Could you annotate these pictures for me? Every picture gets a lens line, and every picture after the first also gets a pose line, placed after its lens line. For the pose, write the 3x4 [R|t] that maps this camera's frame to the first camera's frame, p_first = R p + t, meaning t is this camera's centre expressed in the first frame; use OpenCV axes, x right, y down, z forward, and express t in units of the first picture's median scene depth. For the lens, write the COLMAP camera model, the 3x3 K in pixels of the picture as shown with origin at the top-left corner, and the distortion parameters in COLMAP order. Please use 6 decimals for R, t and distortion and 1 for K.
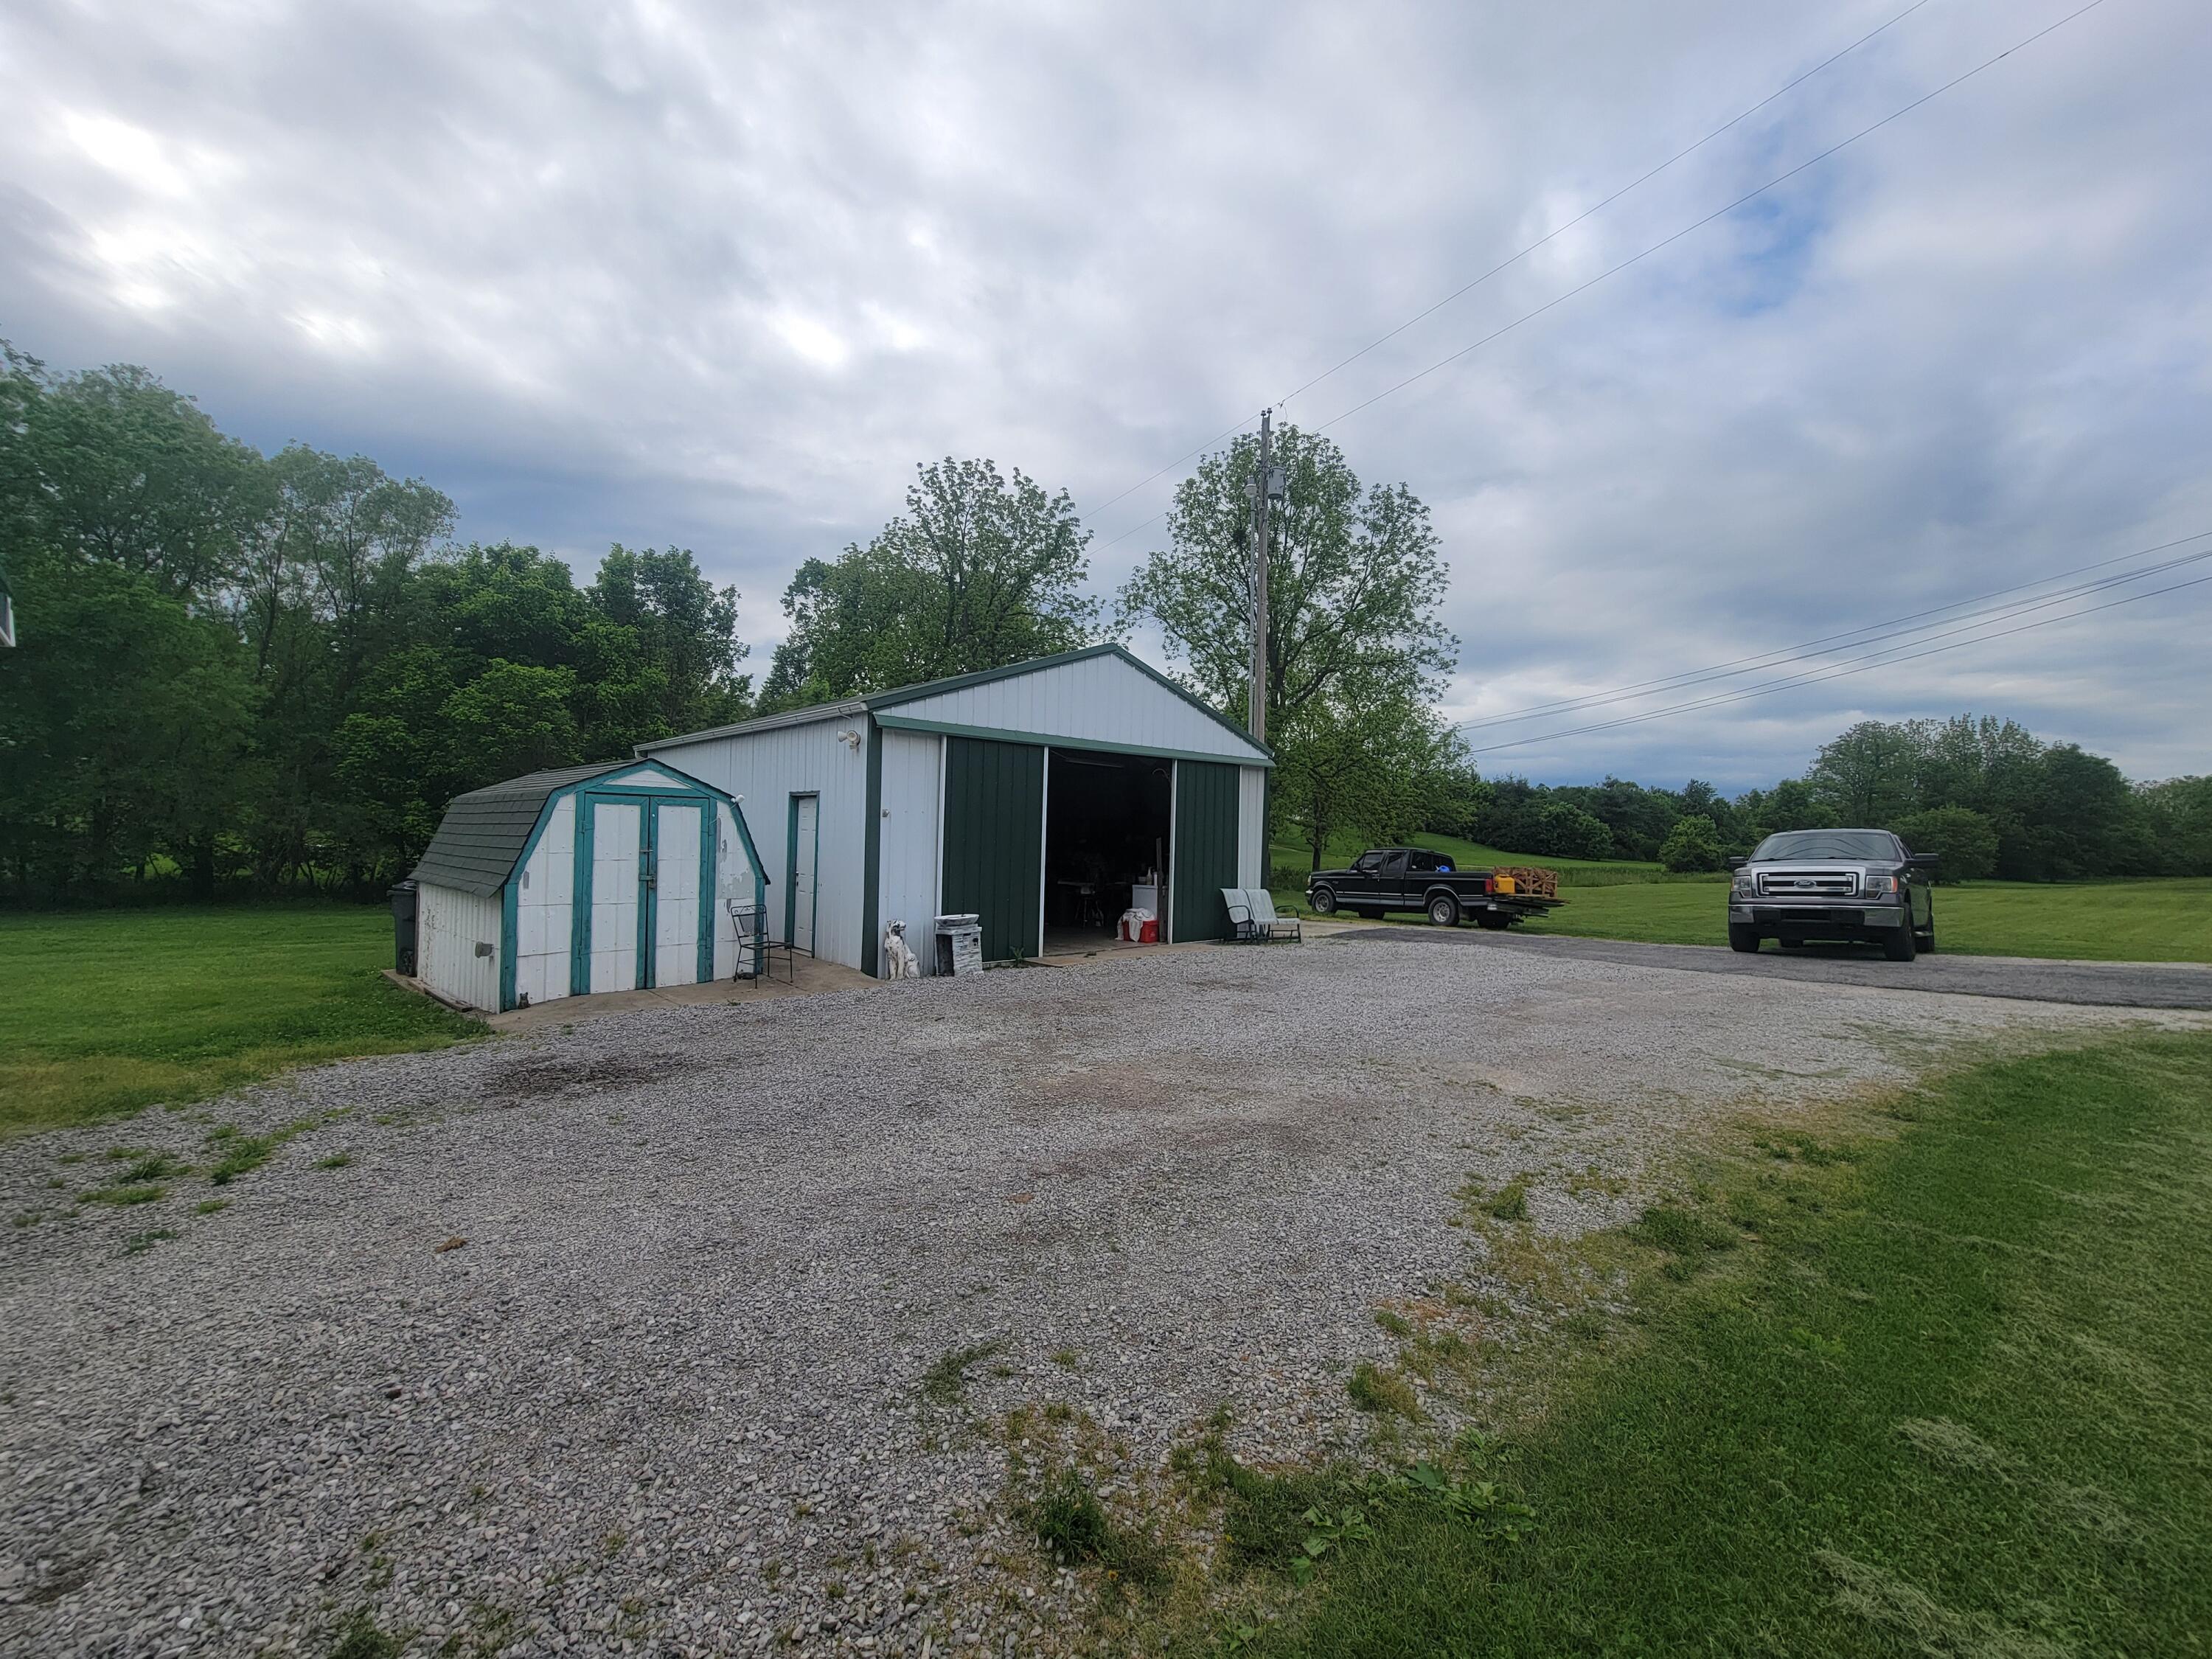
lens RADIAL K [[902.3, 0, 1126.7], [0, 902.3, 837.1], [0, 0, 1]] dist [-0.007385, 0.001861]
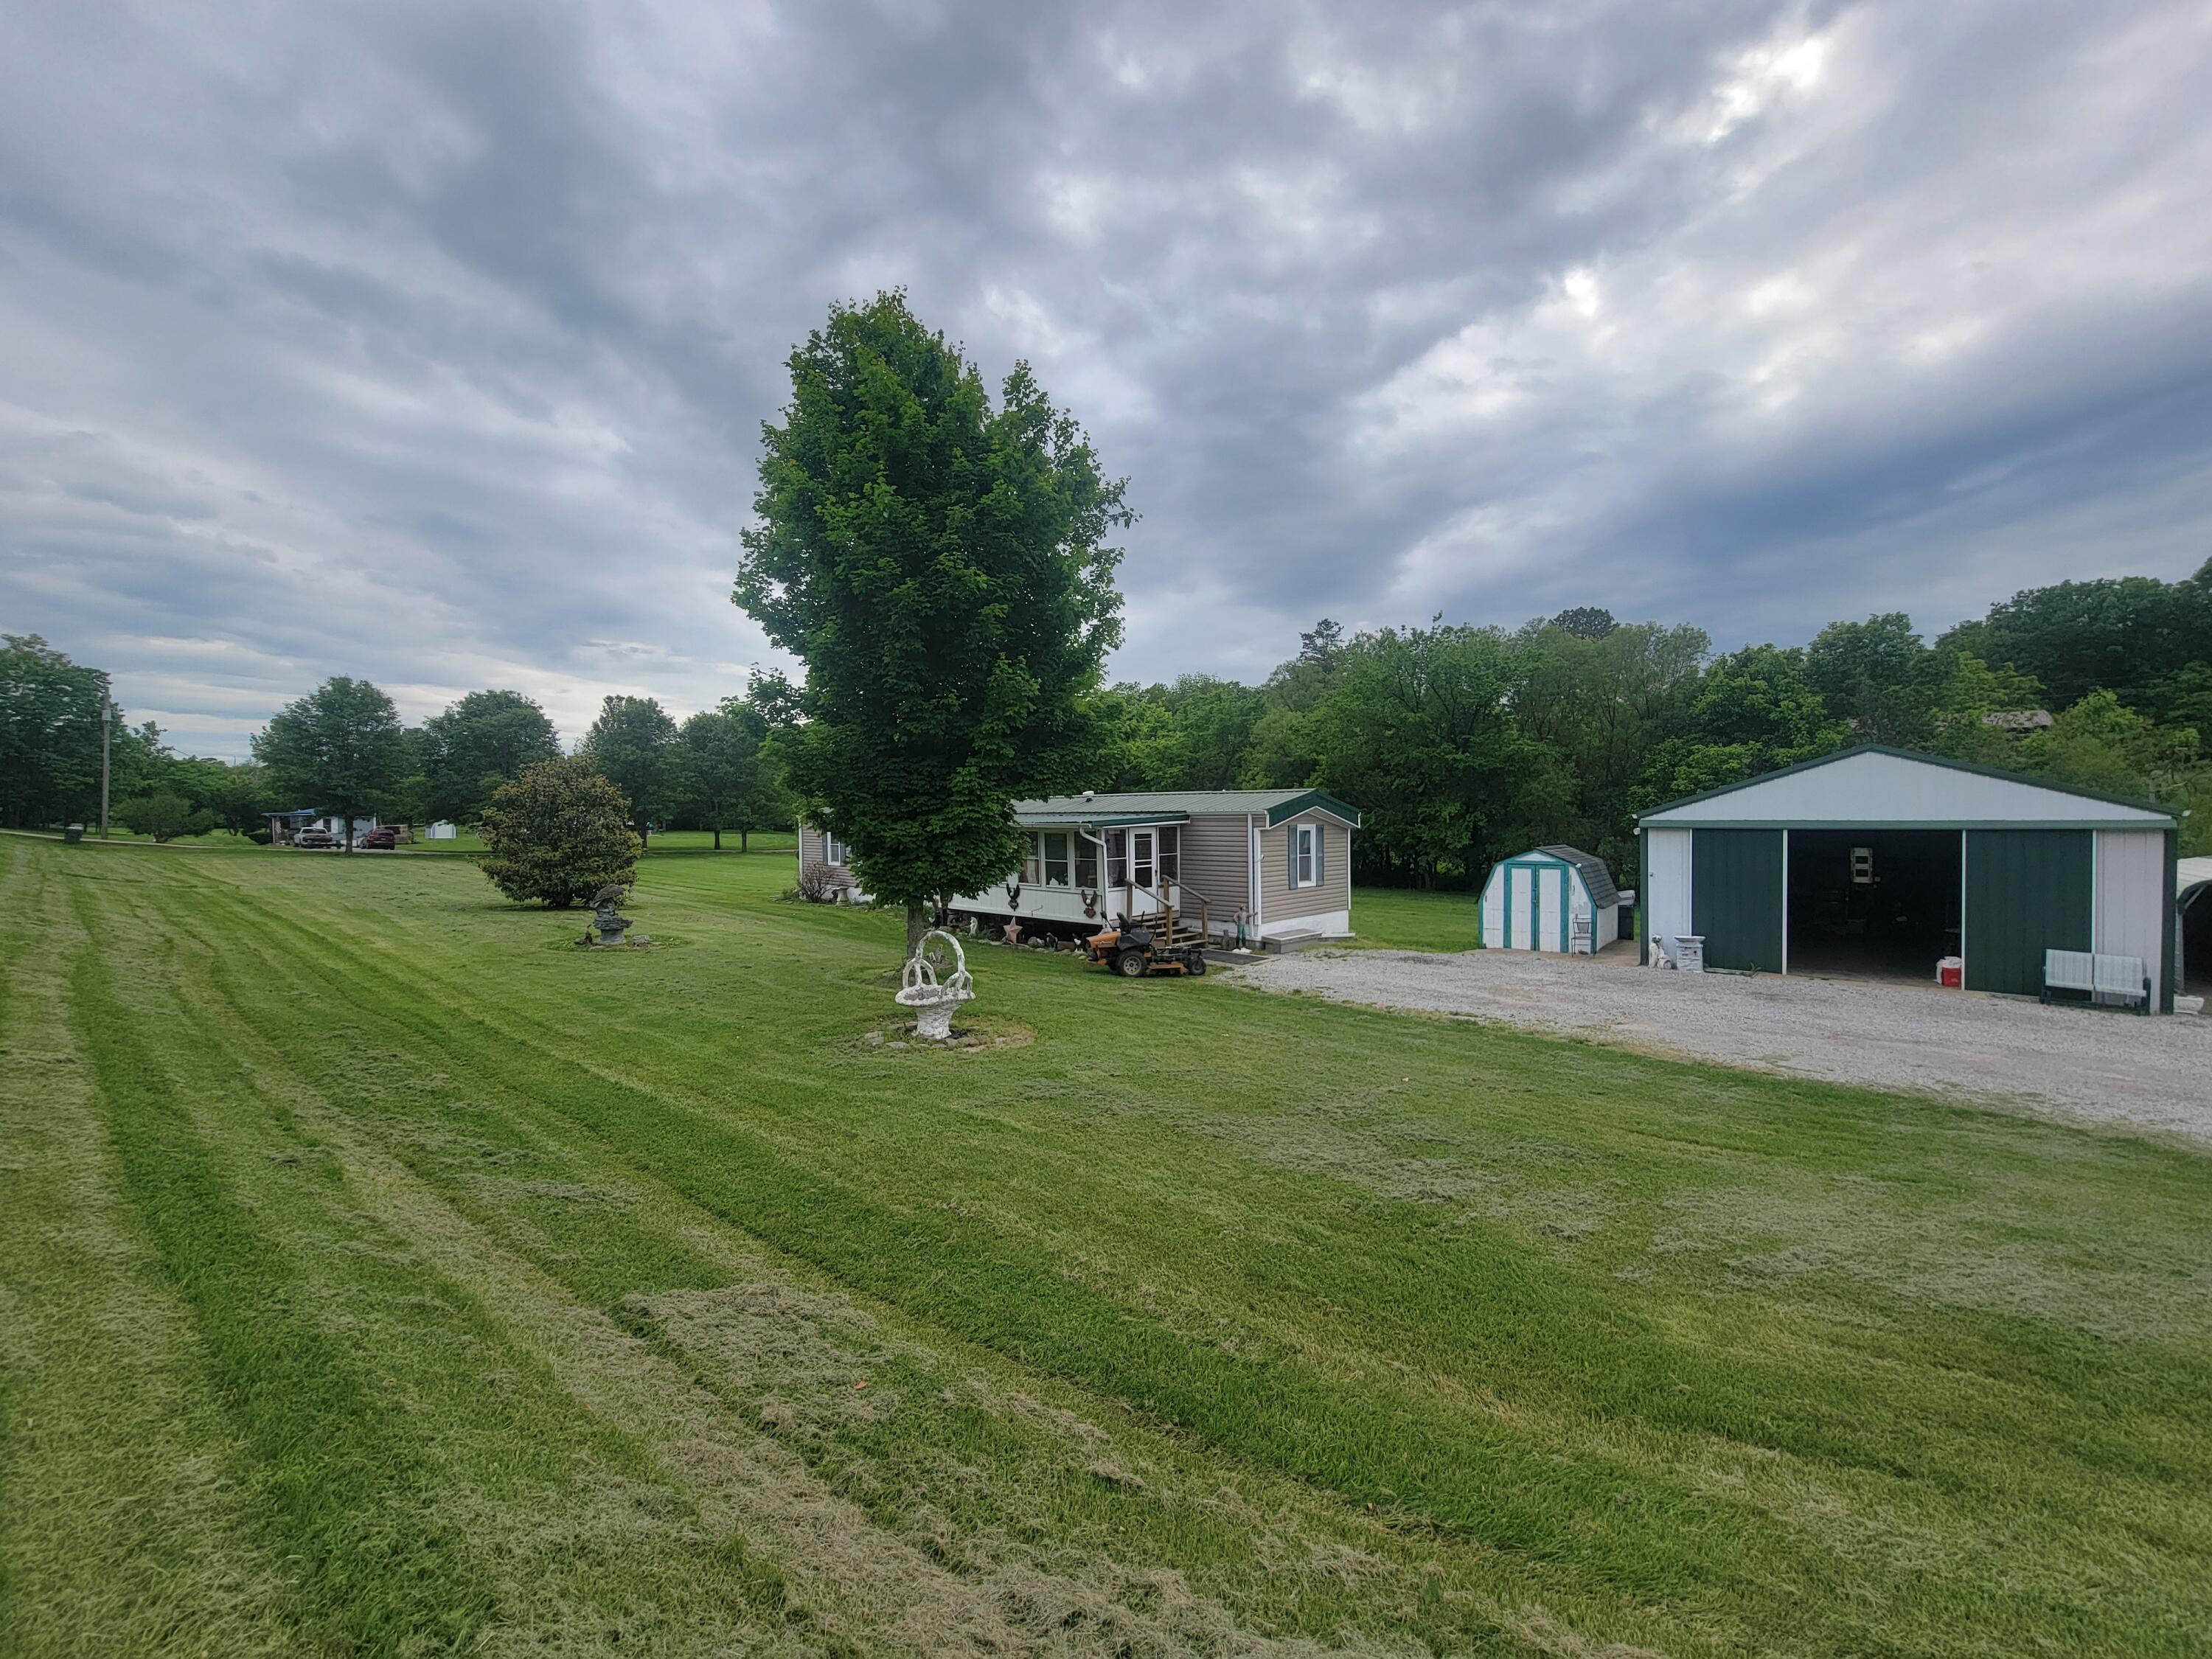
lens RADIAL K [[902.3, 0, 1103.8], [0, 902.3, 824.6], [0, 0, 1]] dist [-0.007385, 0.001861]
pose [[0.107126, -0.010952, -0.994185, 1.249813], [0.001358, 0.999940, -0.010869, -0.096509], [0.994245, -0.000186, 0.107134, -0.248370]]
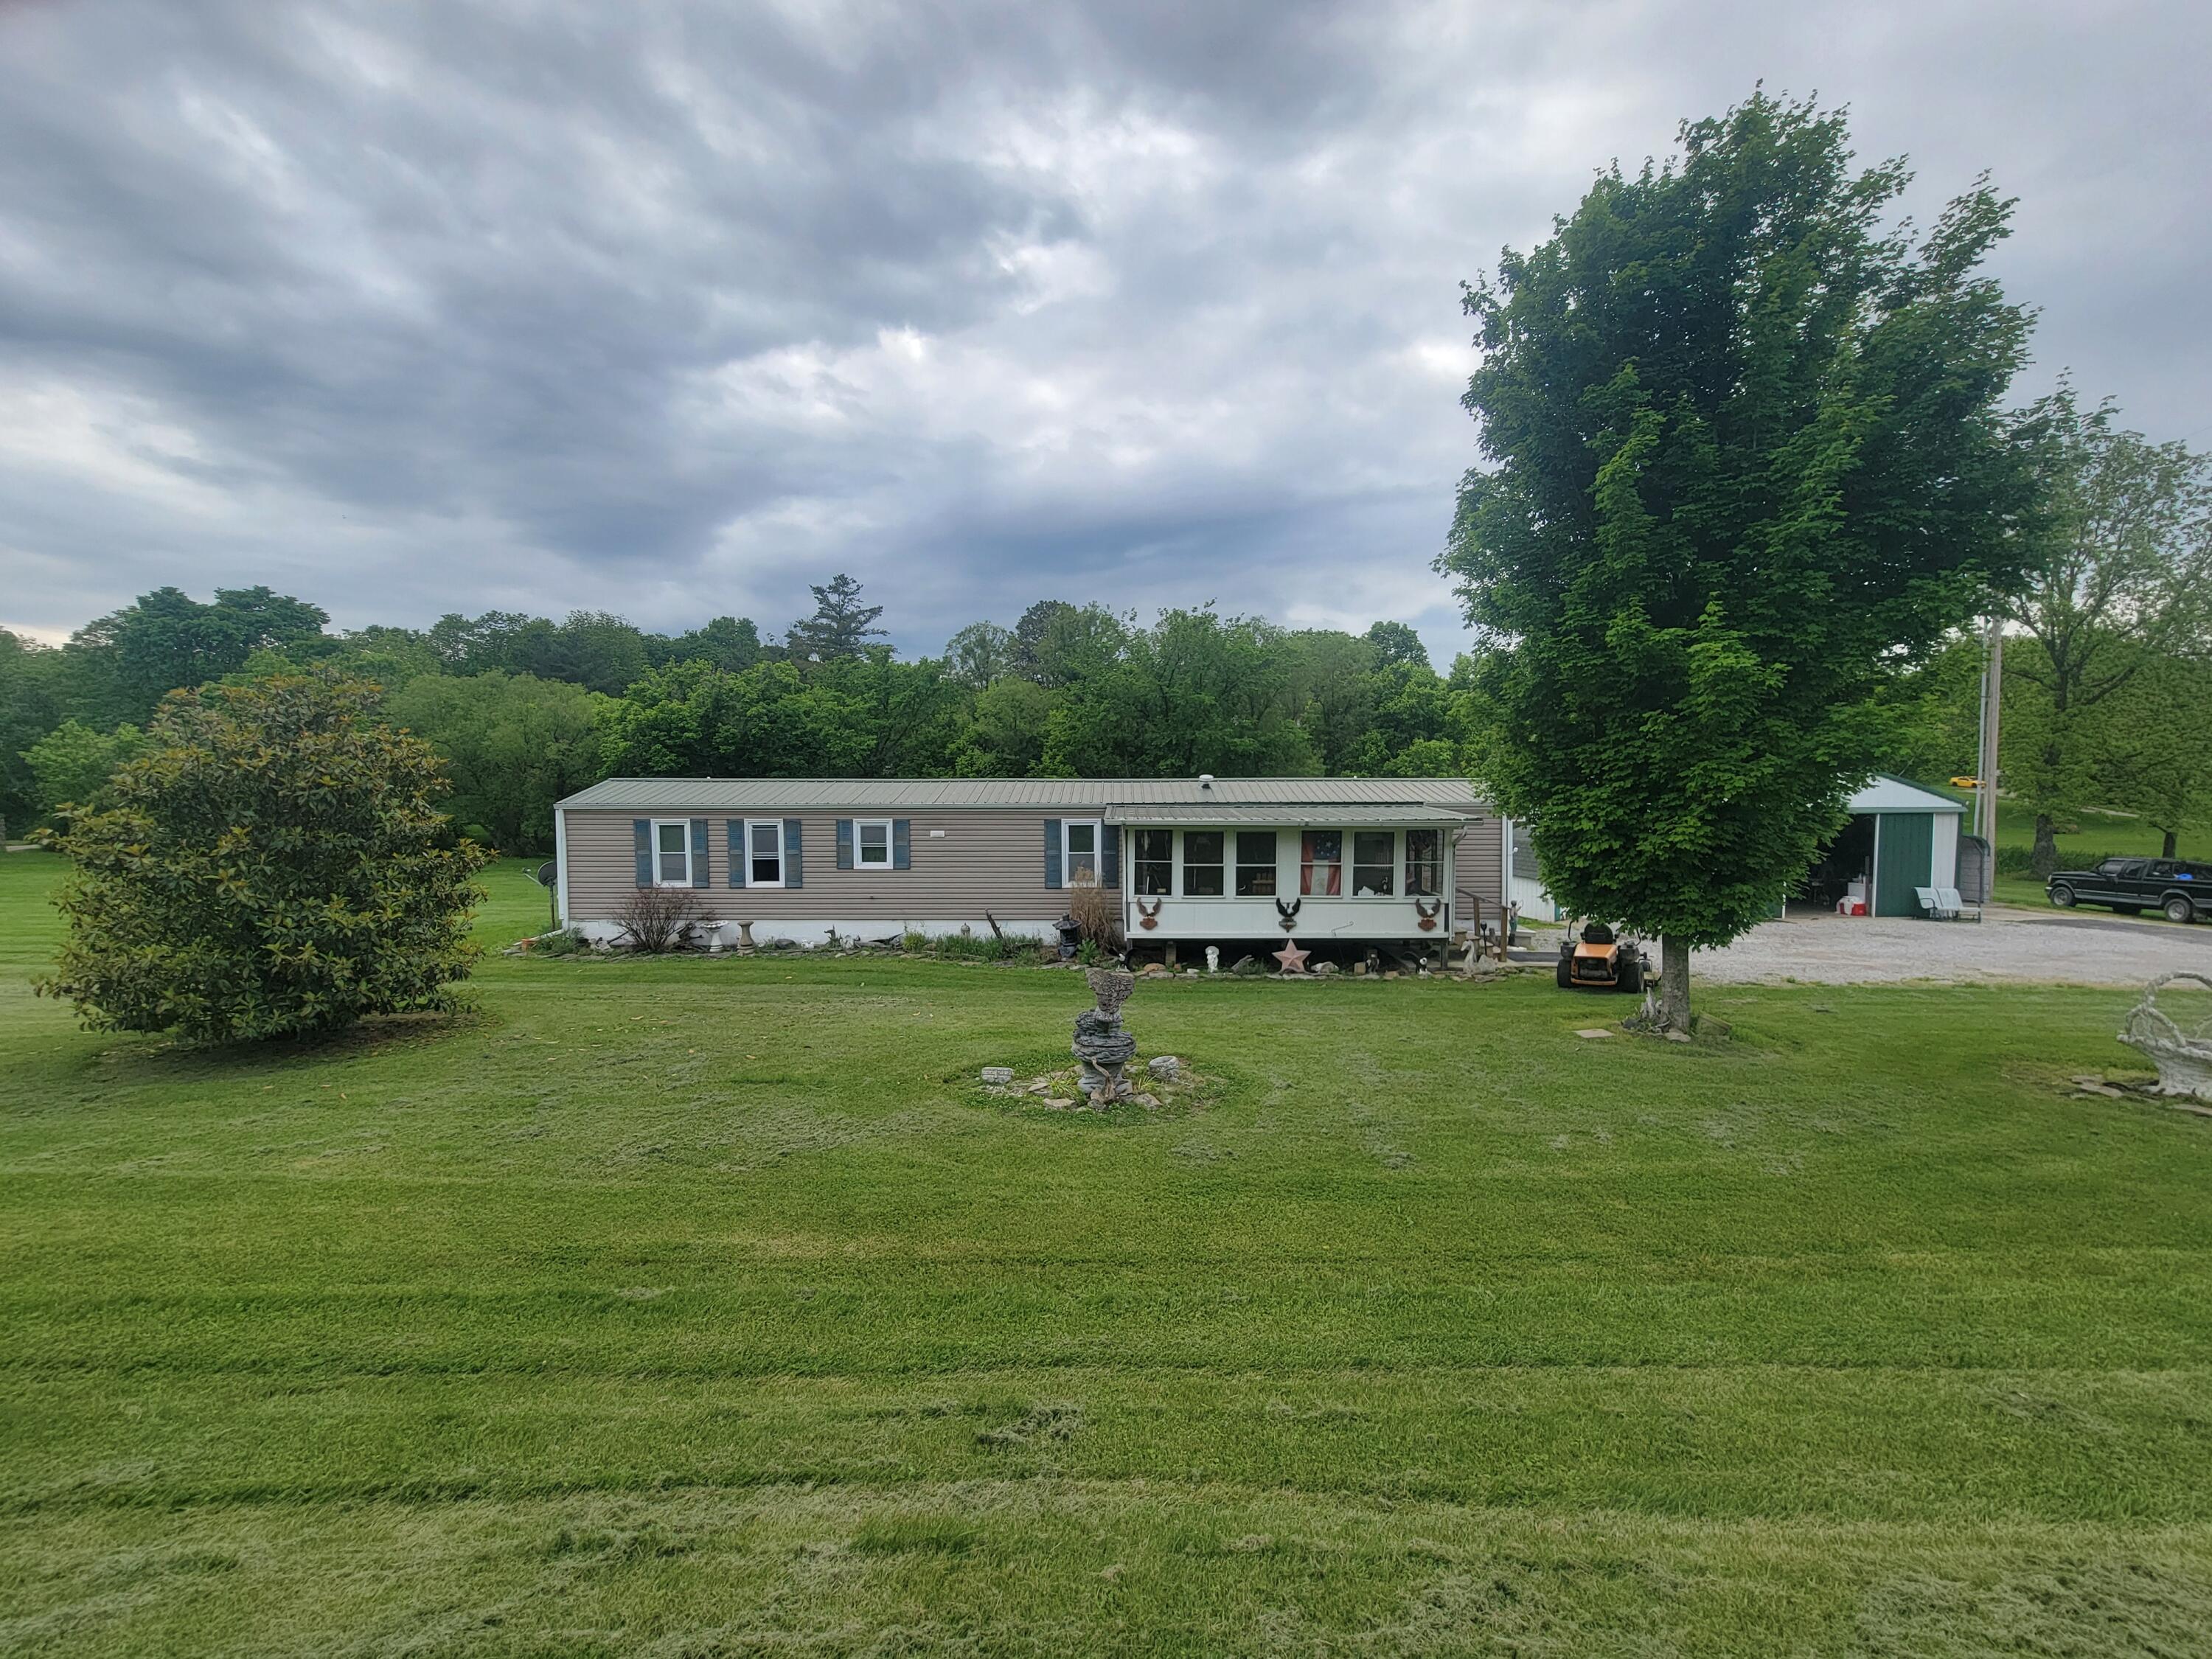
lens RADIAL K [[902.3, 0, 1101.3], [0, 902.3, 828.1], [0, 0, 1]] dist [-0.007385, 0.001861]
pose [[0.763398, -0.000118, -0.645929, 0.034520], [0.017077, 0.999654, 0.019999, -0.139807], [0.645703, -0.026297, 0.763136, -1.558959]]
